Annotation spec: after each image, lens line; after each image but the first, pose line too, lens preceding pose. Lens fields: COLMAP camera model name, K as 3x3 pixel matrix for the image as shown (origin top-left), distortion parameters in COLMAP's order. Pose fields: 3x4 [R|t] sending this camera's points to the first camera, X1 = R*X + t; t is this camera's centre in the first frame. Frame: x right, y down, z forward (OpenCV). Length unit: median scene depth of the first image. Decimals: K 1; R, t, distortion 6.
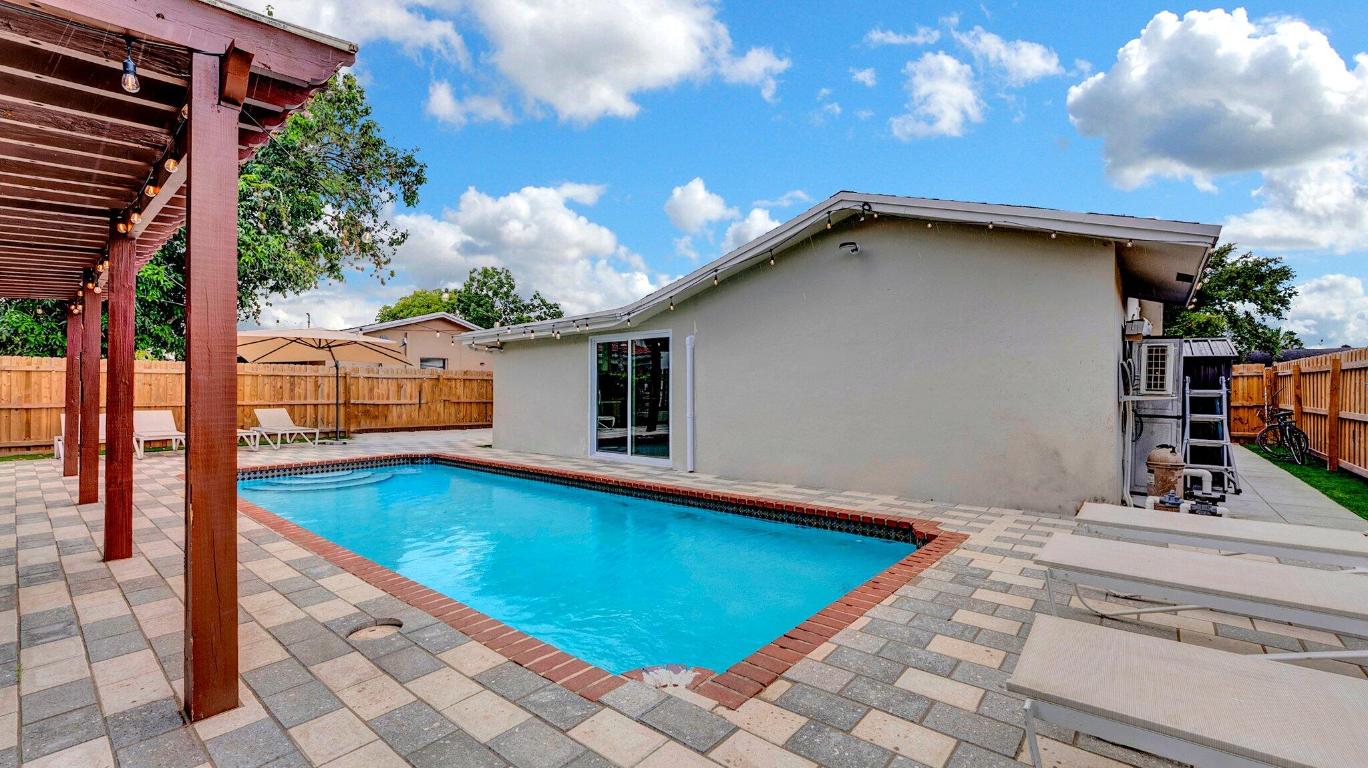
lens RADIAL K [[585.9, 0, 684.0], [0, 585.9, 384.0], [0, 0, 1]] dist [-0.000176, 0.000173]
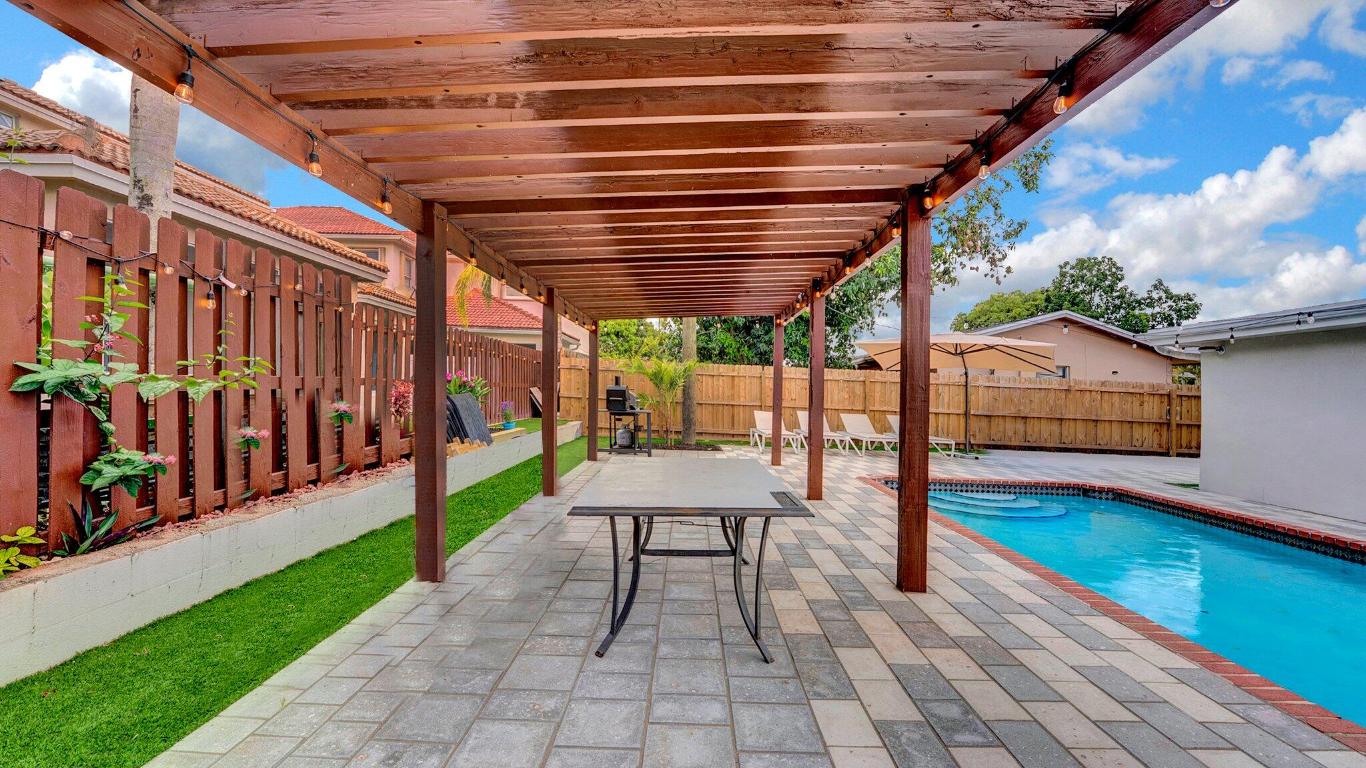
lens RADIAL K [[579.5, 0, 680.8], [0, 579.5, 393.5], [0, 0, 1]] dist [-0.000833, -0.000068]
pose [[0.652174, 0.028969, -0.757516, -0.195773], [-0.030895, 0.999455, 0.011623, 0.004689], [0.757440, 0.015823, 0.652713, 0.067314]]
